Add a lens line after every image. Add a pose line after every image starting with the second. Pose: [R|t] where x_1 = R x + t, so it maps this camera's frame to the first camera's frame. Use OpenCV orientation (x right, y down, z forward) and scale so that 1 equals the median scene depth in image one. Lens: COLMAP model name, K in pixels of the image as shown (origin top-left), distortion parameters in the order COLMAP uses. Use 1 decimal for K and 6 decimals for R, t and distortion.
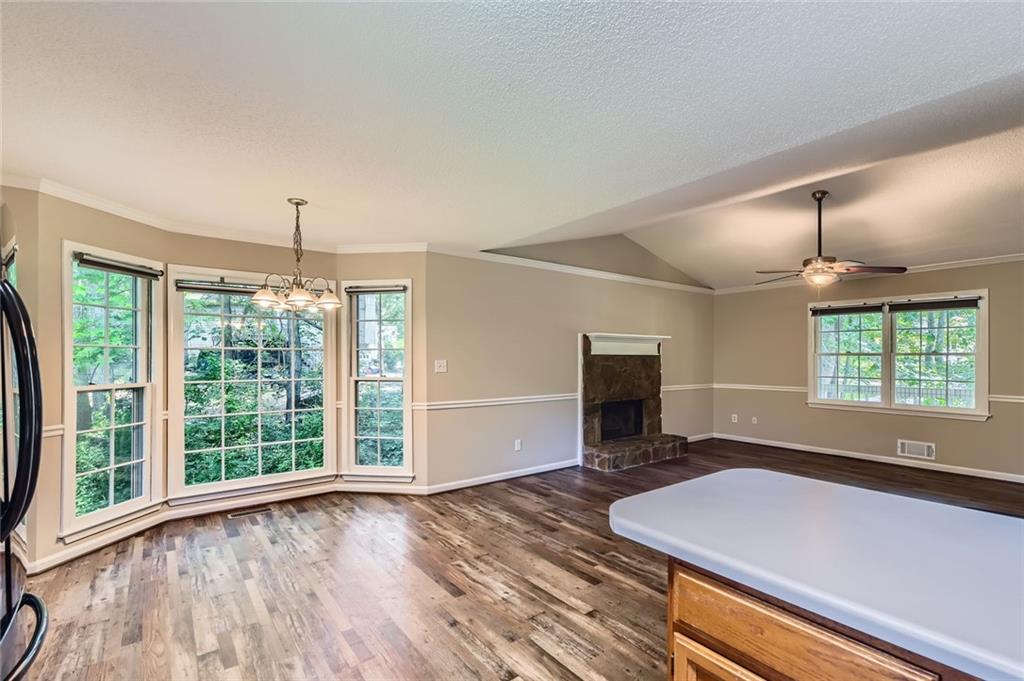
lens RADIAL K [[460.0, 0, 510.2], [0, 460.0, 359.4], [0, 0, 1]] dist [0.002861, 0.000665]
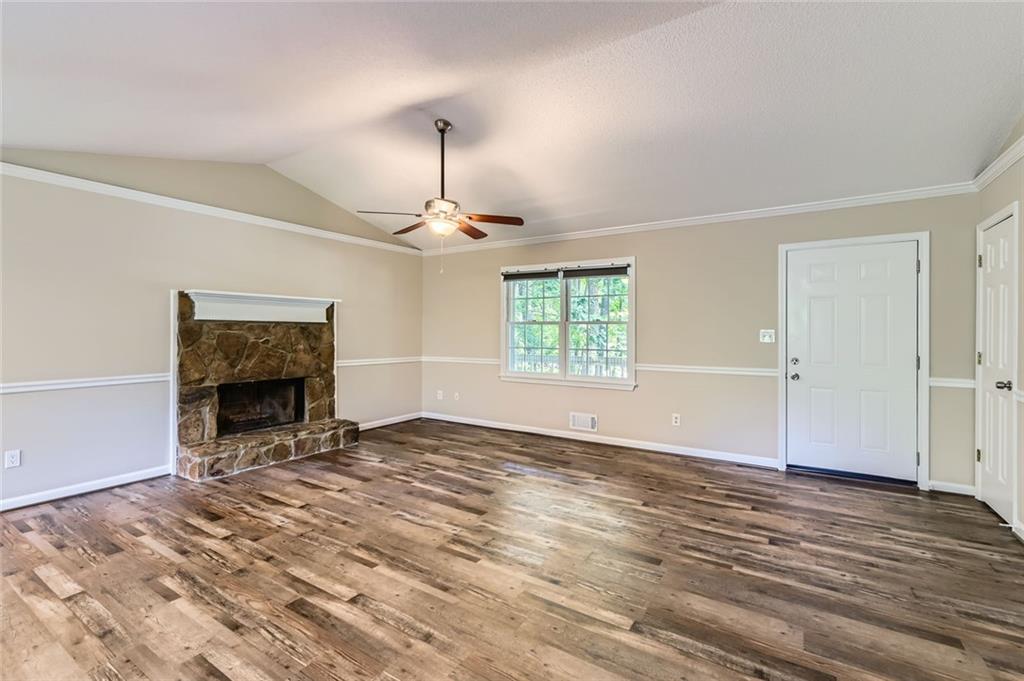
lens RADIAL K [[455.5, 0, 511.0], [0, 455.5, 333.6], [0, 0, 1]] dist [-0.000959, 0.000230]
pose [[0.939994, 0.000968, 0.341191, 0.492783], [-0.001771, 0.999996, 0.002041, 0.011605], [-0.341188, -0.002523, 0.939992, 0.190318]]
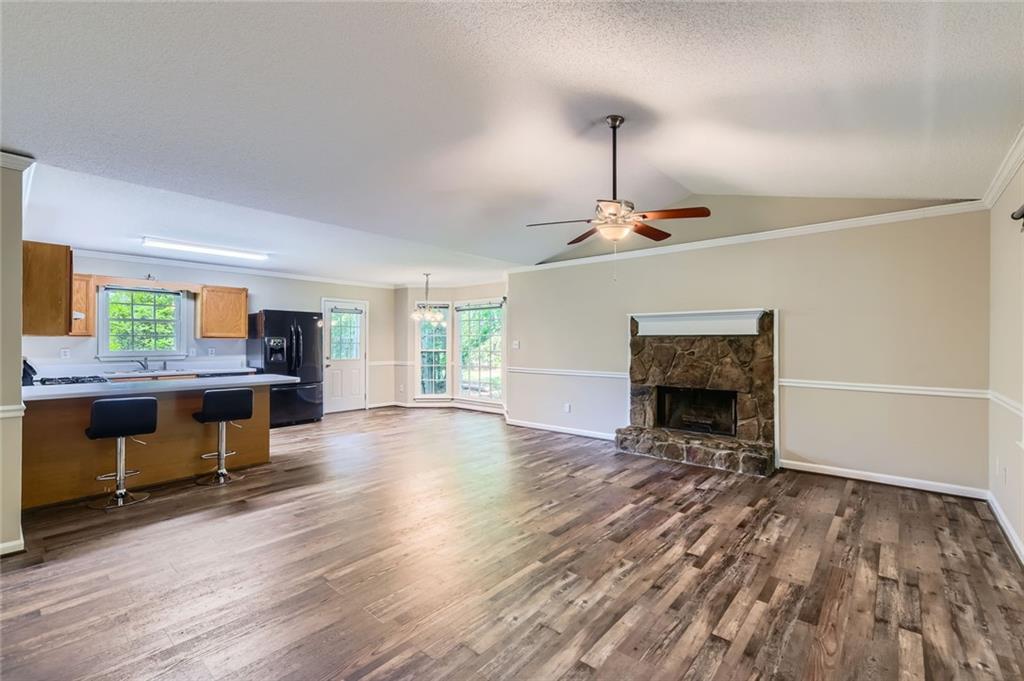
lens RADIAL K [[444.7, 0, 512.1], [0, 444.7, 343.3], [0, 0, 1]] dist [0.003086, 0.001465]
pose [[0.201704, 0.001269, -0.979446, 1.307514], [-0.003769, 0.999993, 0.000519, 0.008403], [0.979439, 0.003587, 0.201707, 0.663089]]
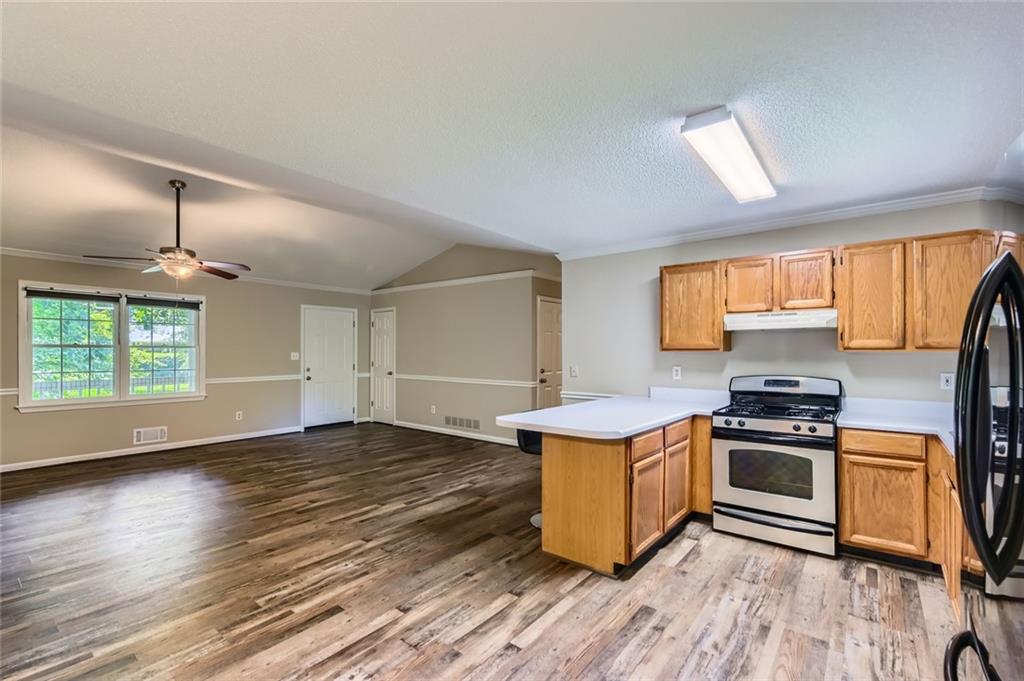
lens RADIAL K [[452.1, 0, 517.5], [0, 452.1, 347.2], [0, 0, 1]] dist [0.002795, 0.000809]
pose [[-0.253738, 0.006478, 0.967251, -0.431349], [-0.000585, 0.999976, -0.006850, -0.003988], [-0.967273, -0.002304, -0.253728, 0.523765]]
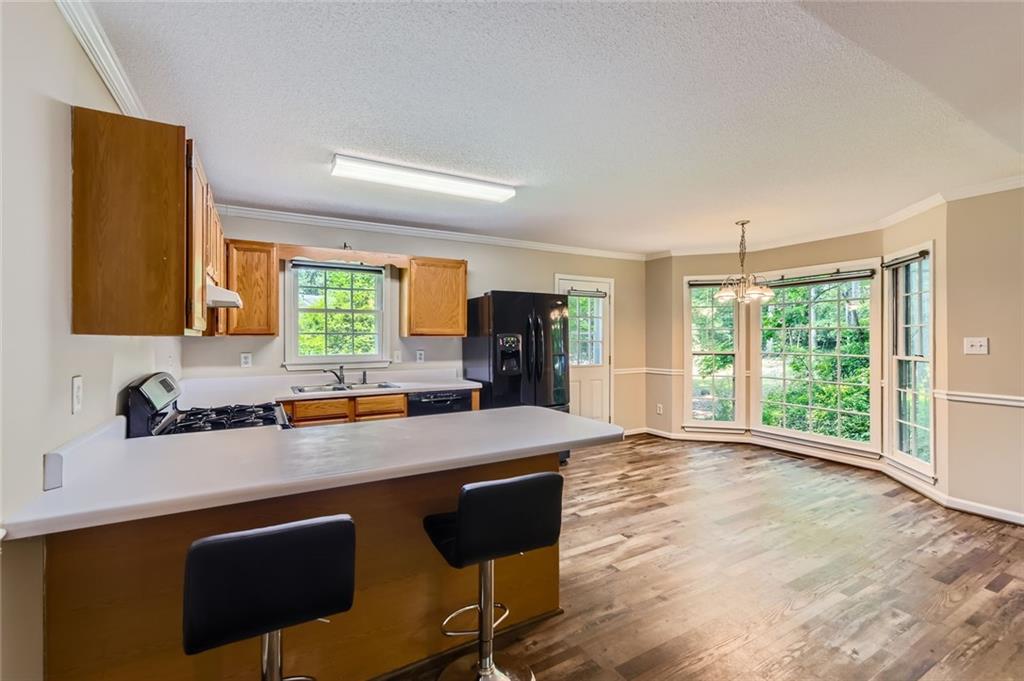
lens RADIAL K [[445.5, 0, 512.0], [0, 445.5, 340.5], [0, 0, 1]] dist [0.000661, 0.000474]
pose [[-0.134587, 0.007048, -0.990877, 0.656754], [0.001020, 0.999975, 0.006974, -0.000374], [0.990901, -0.000072, -0.134590, 0.338343]]
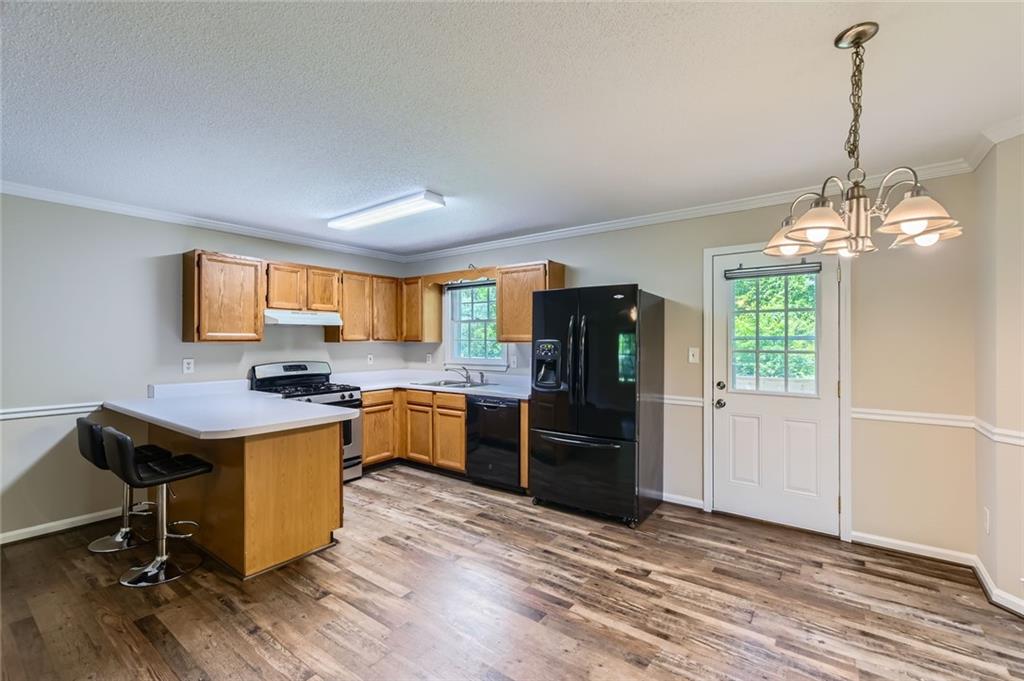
lens RADIAL K [[444.7, 0, 512.1], [0, 444.7, 343.3], [0, 0, 1]] dist [0.003086, 0.001465]
pose [[-0.961409, 0.000514, -0.275122, 0.025264], [-0.001352, 0.999977, 0.006594, -0.007220], [0.275119, 0.006712, -0.961387, 0.938469]]
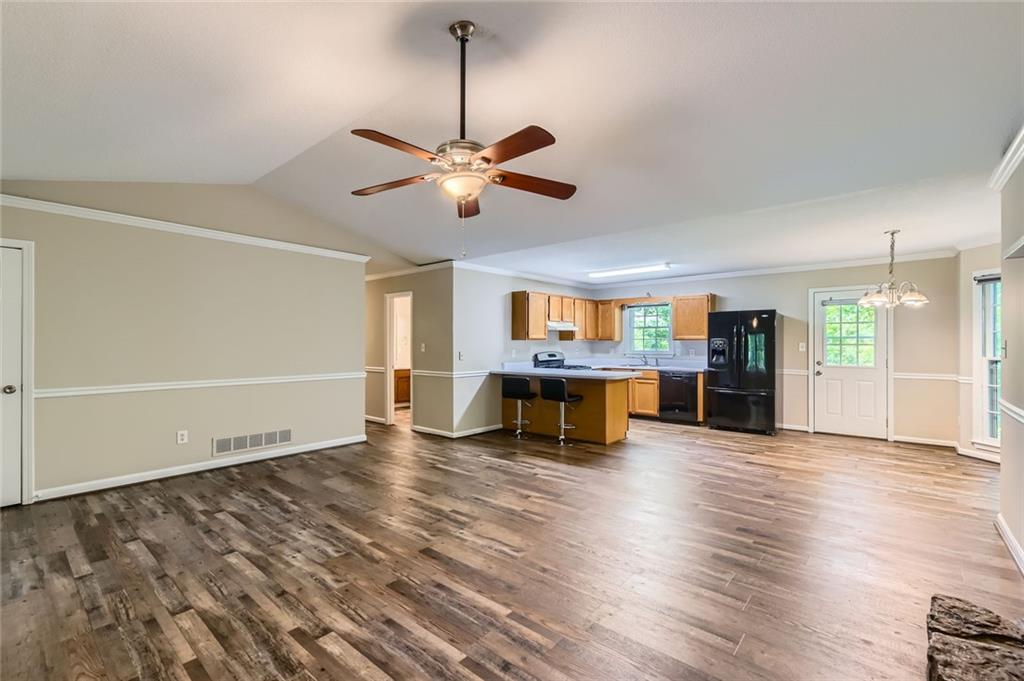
lens RADIAL K [[444.7, 0, 512.1], [0, 444.7, 343.3], [0, 0, 1]] dist [0.003086, 0.001465]
pose [[-0.978091, -0.000466, -0.208179, 0.698167], [-0.001126, 0.999995, 0.003049, 0.003370], [0.208177, 0.003216, -0.978086, 1.466544]]
